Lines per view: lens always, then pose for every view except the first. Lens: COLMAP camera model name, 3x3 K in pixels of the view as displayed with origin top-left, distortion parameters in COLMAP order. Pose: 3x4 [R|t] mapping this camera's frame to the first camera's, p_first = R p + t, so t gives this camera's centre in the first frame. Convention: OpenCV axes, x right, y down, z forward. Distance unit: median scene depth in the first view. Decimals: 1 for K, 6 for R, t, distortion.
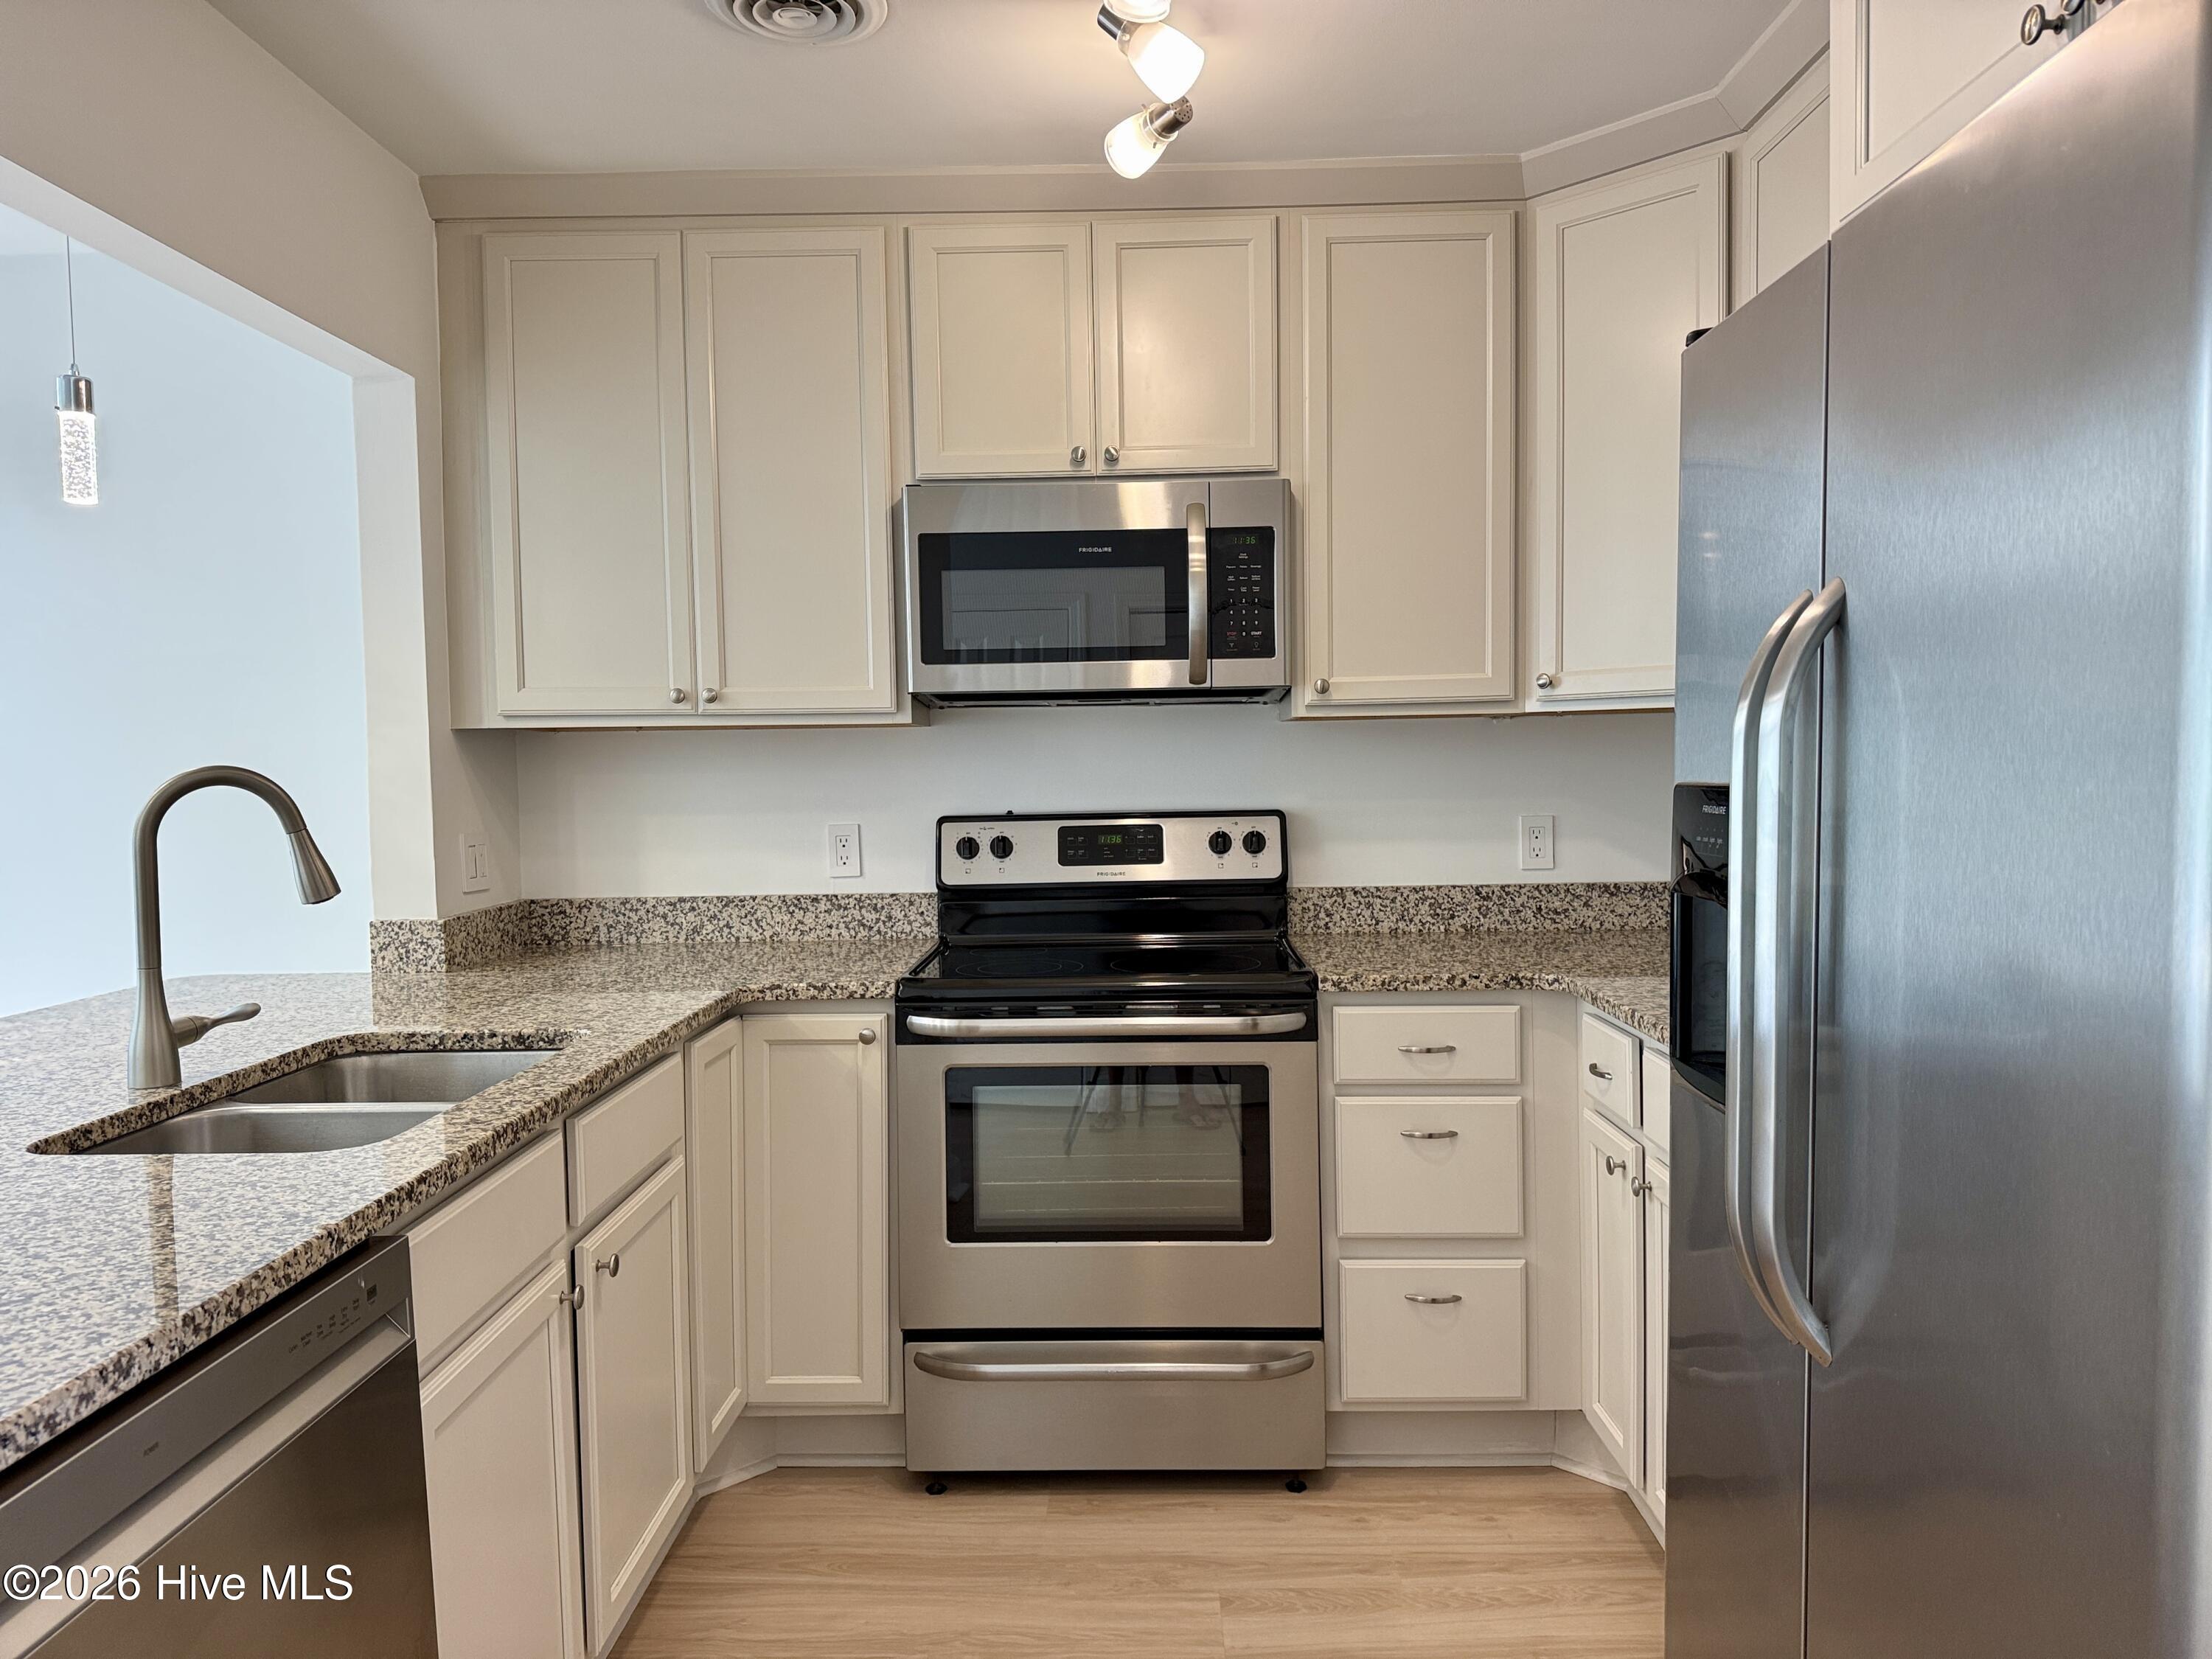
lens RADIAL K [[1560.8, 0, 1098.1], [0, 1560.8, 838.7], [0, 0, 1]] dist [0.036911, -0.029697]
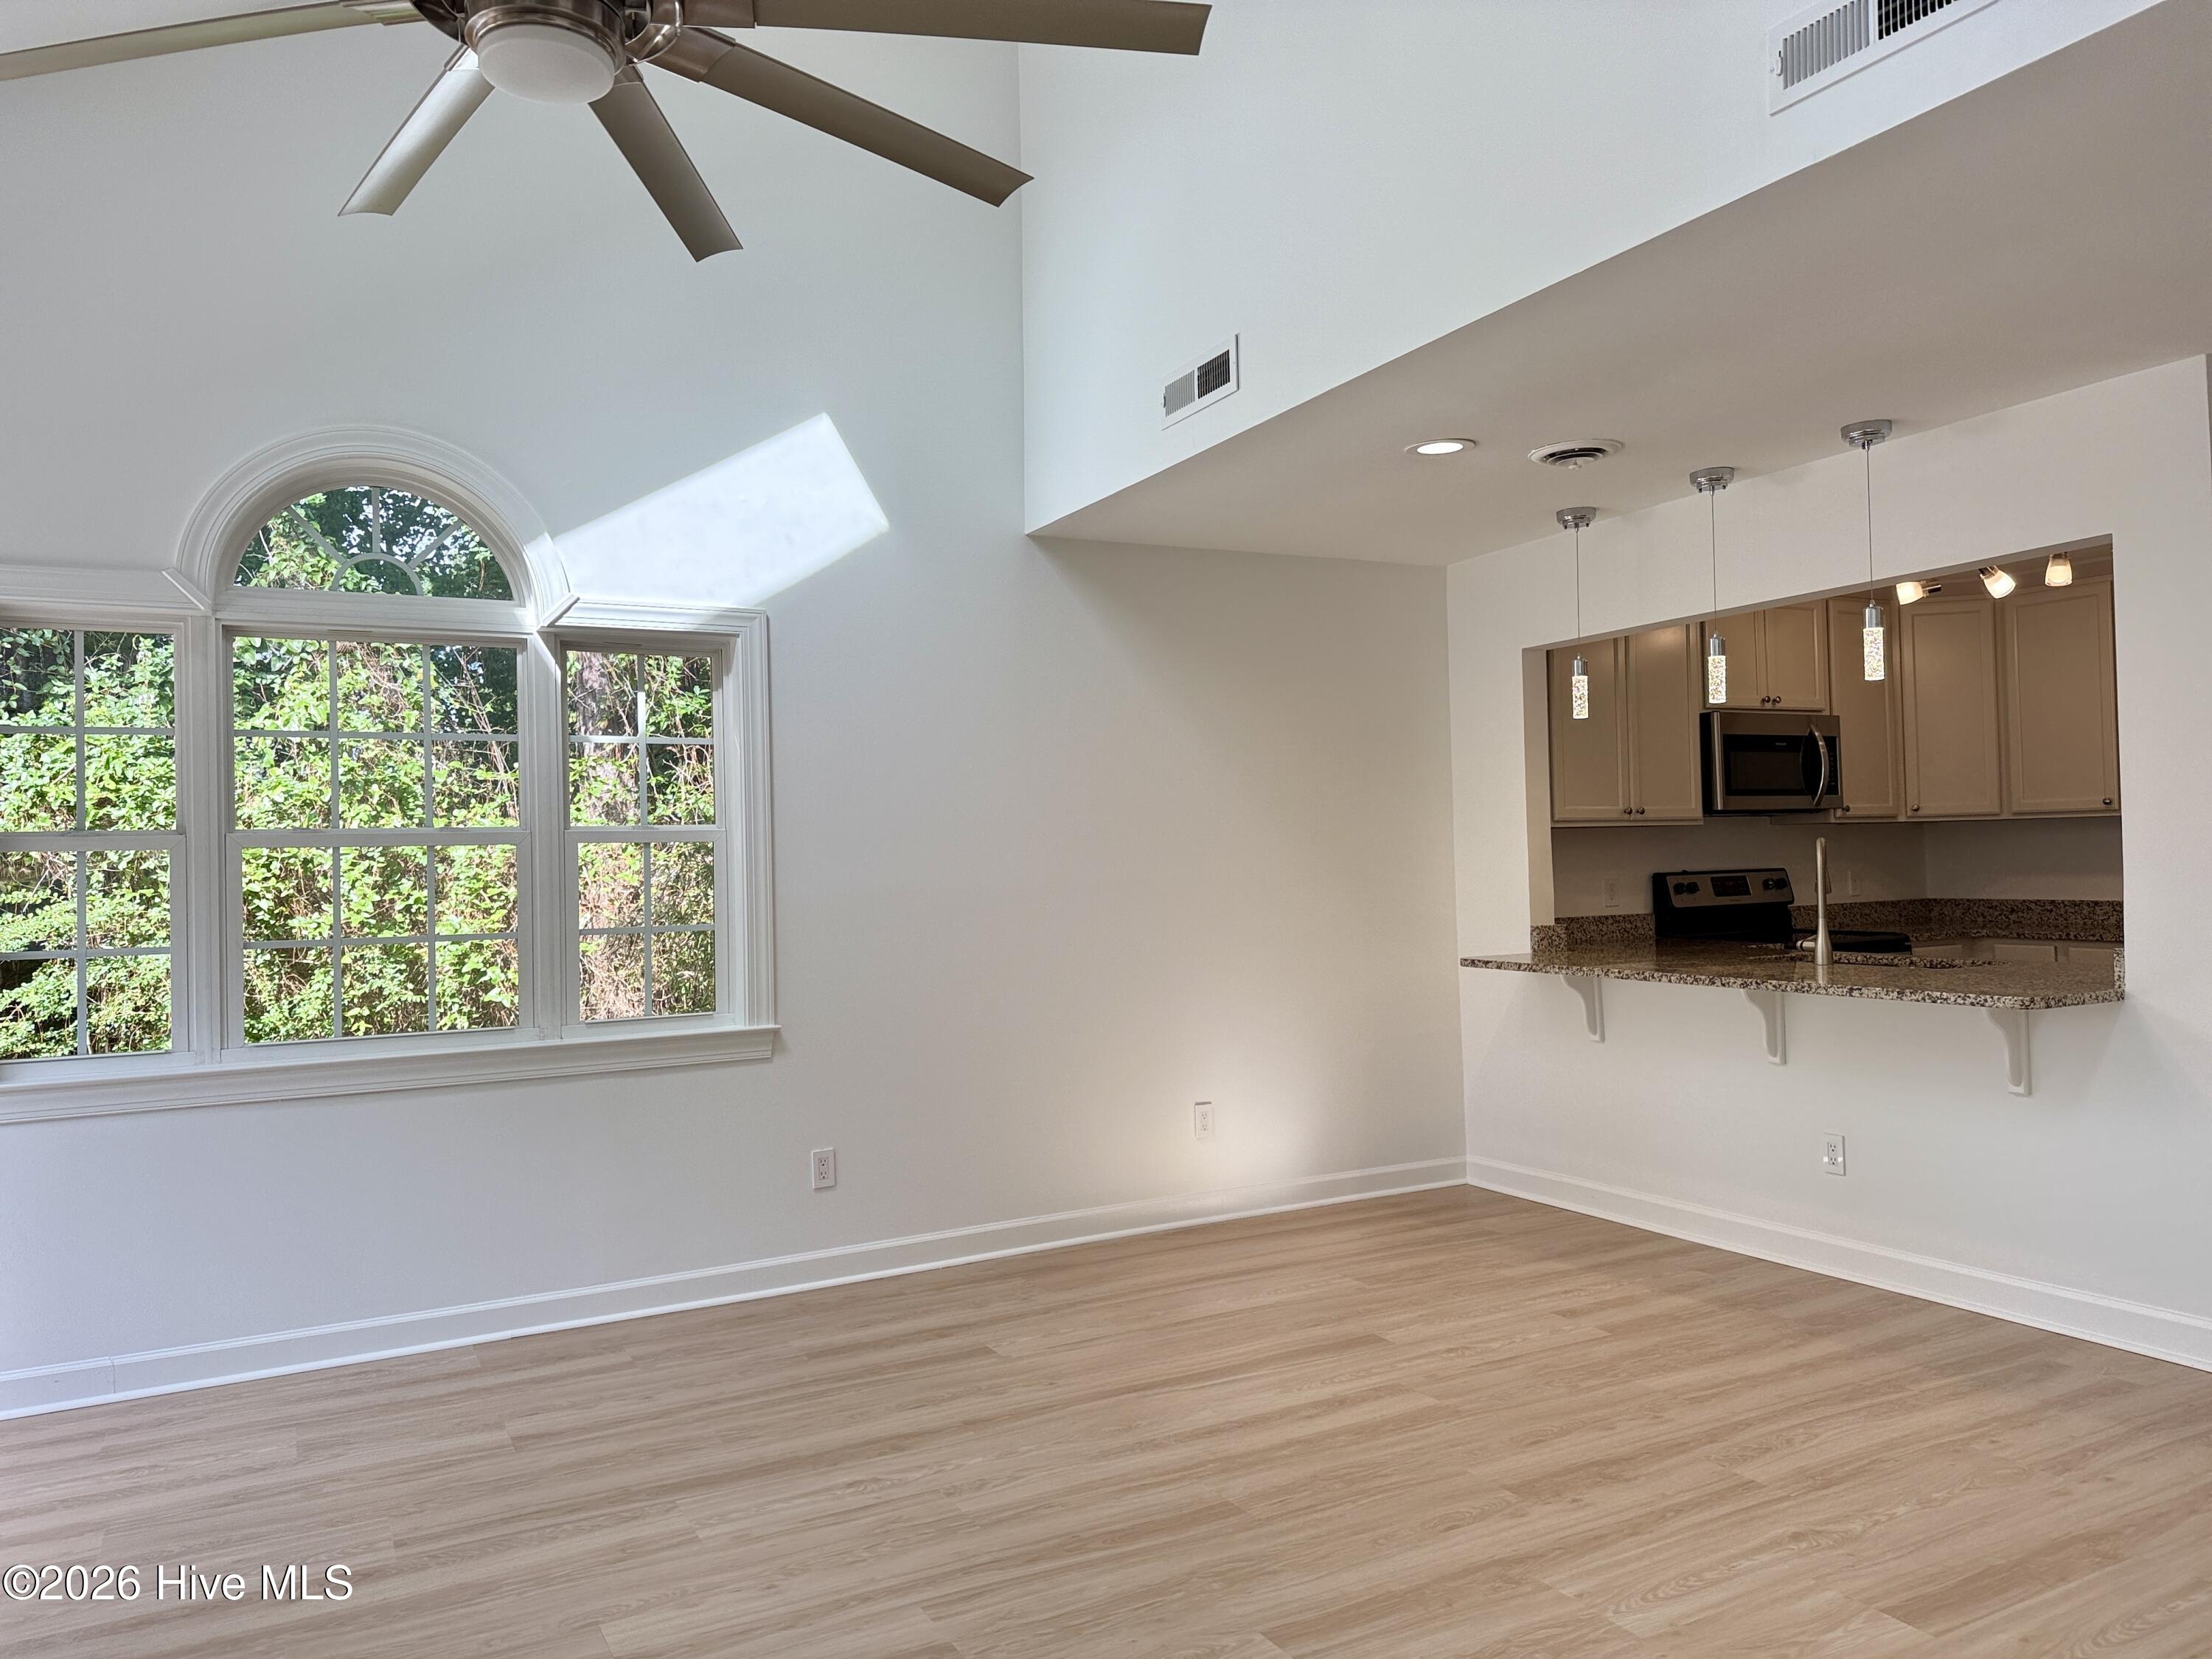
lens RADIAL K [[1560.8, 0, 1129.9], [0, 1560.8, 834.0], [0, 0, 1]] dist [0.036911, -0.029697]
pose [[0.861297, 0.003186, 0.508091, -1.678312], [0.037346, 0.996879, -0.069559, 0.048726], [-0.506727, 0.078886, 0.858490, -0.345108]]
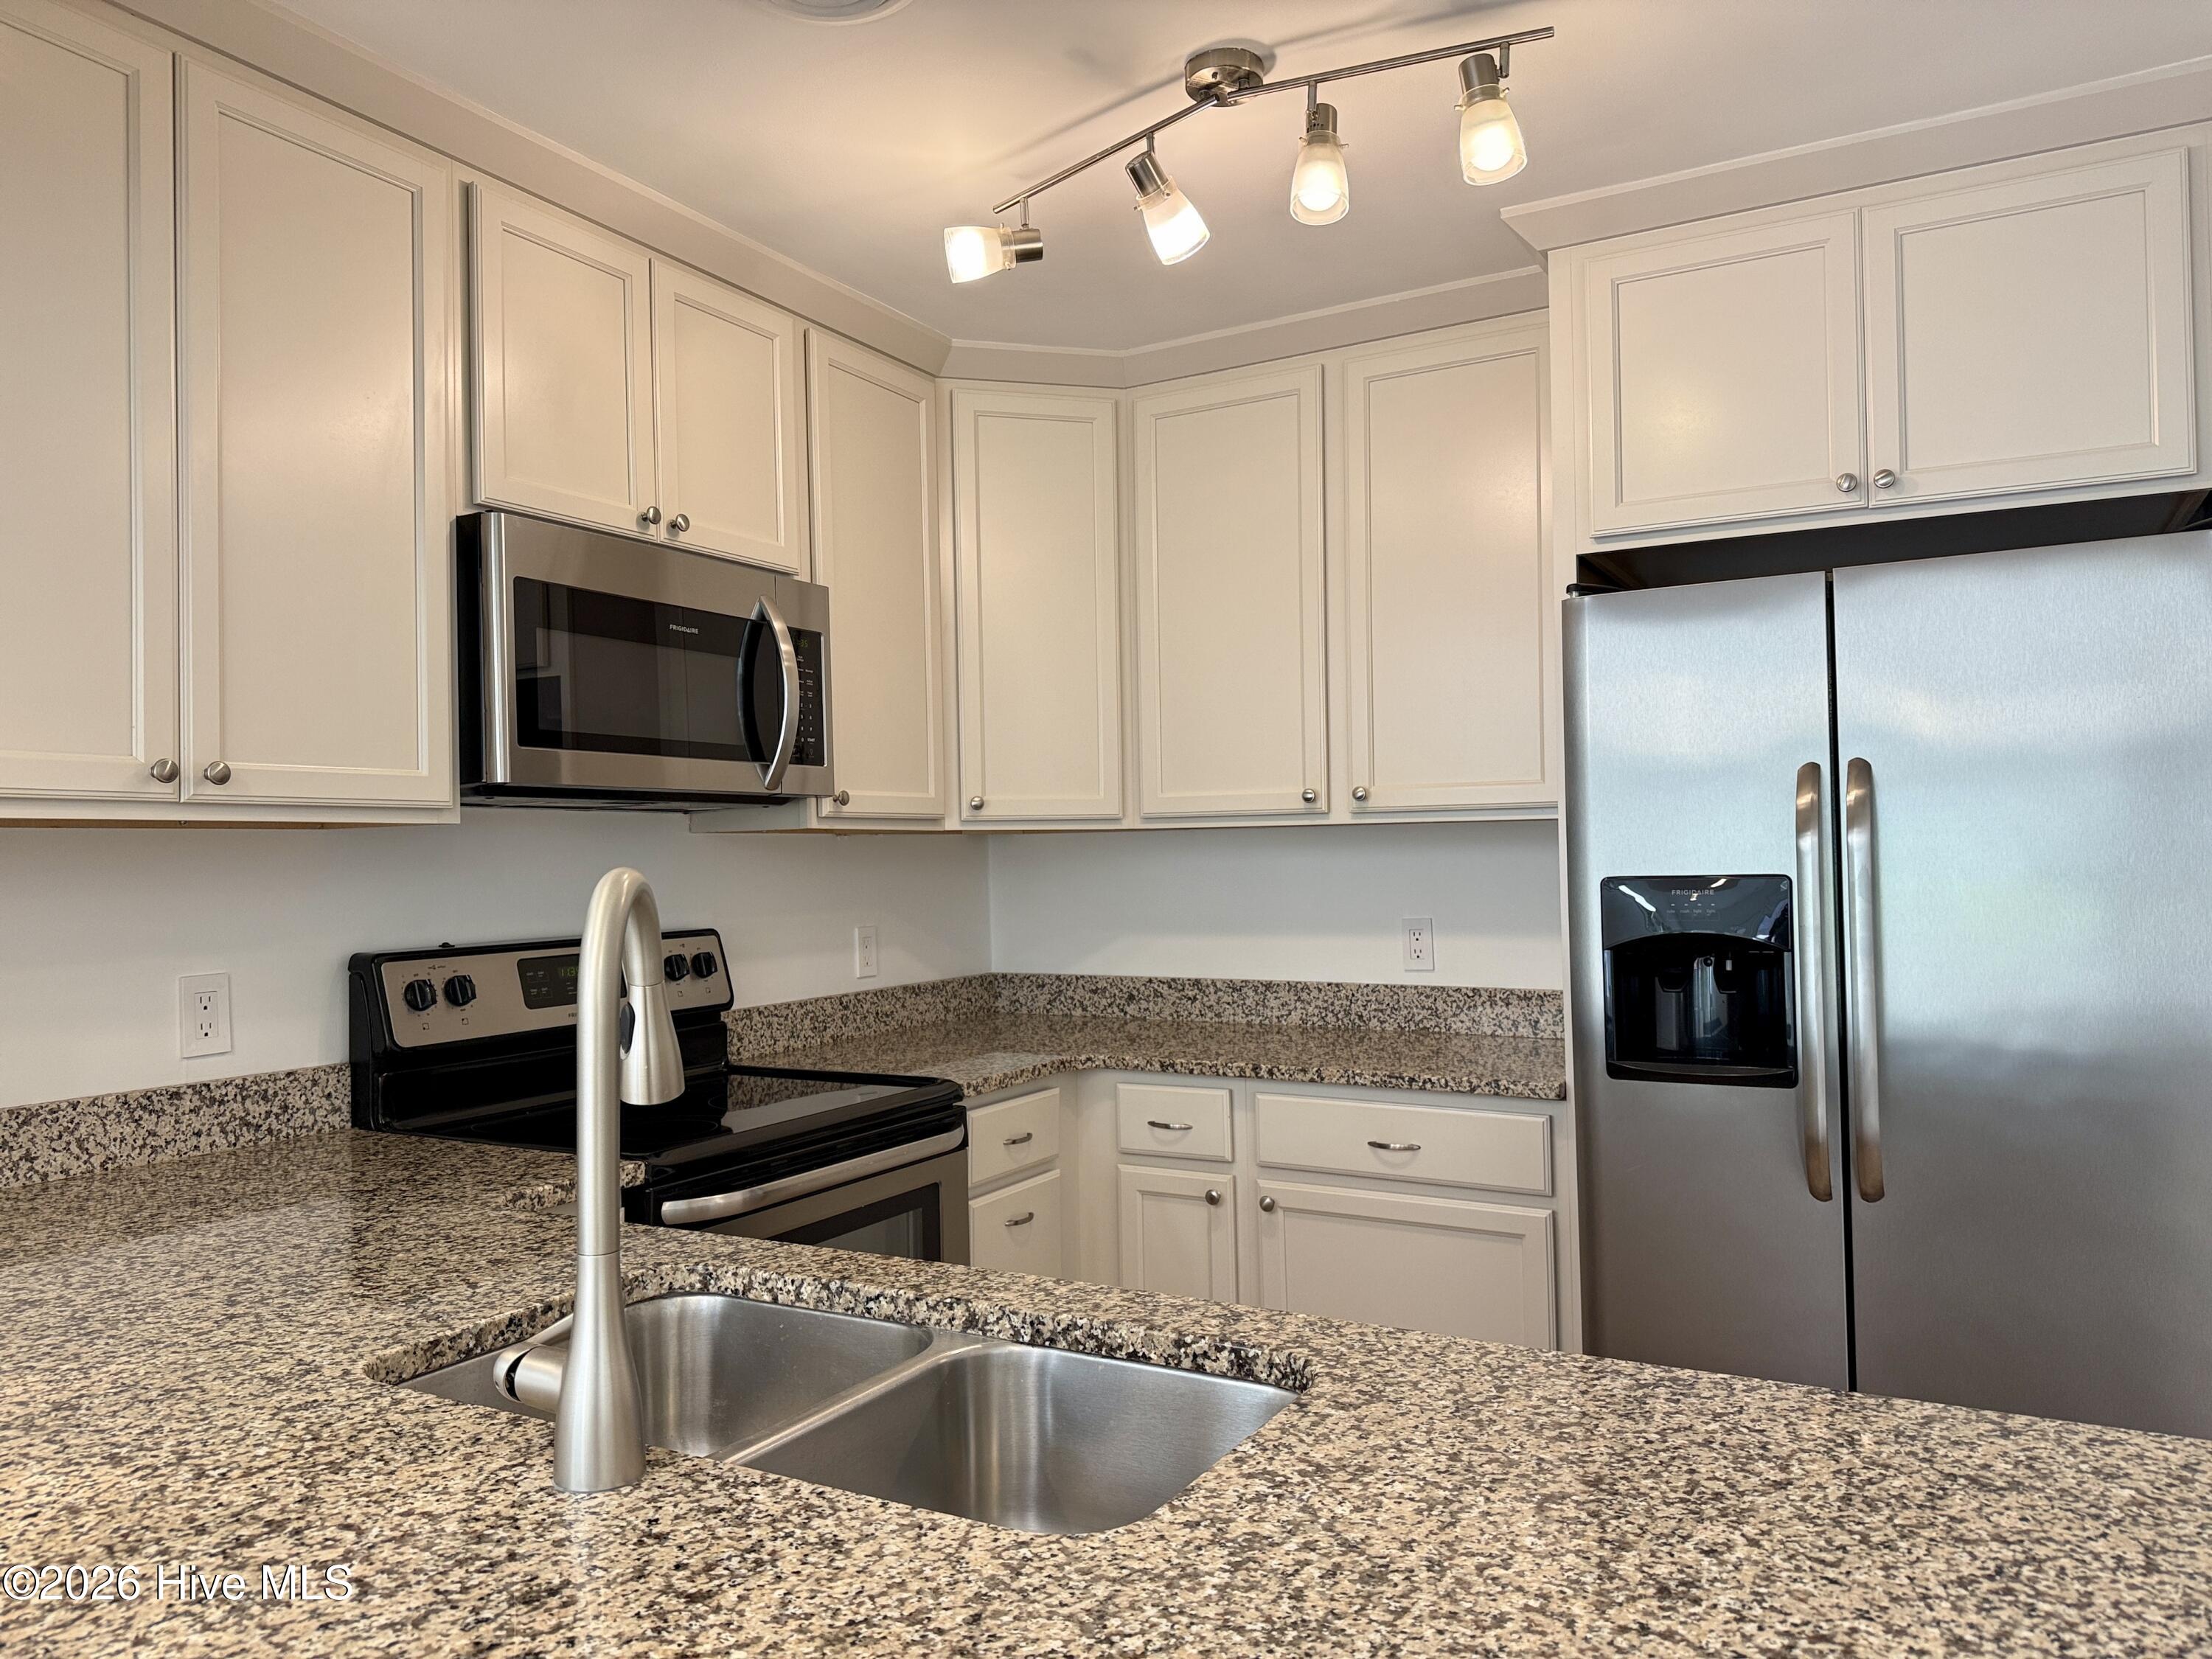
lens RADIAL K [[1560.8, 0, 1128.3], [0, 1560.8, 827.7], [0, 0, 1]] dist [0.036911, -0.029697]
pose [[0.453843, 0.025470, 0.890718, -0.595335], [0.057323, 0.996686, -0.057708, -0.010637], [-0.889236, 0.077249, 0.450879, 0.360810]]
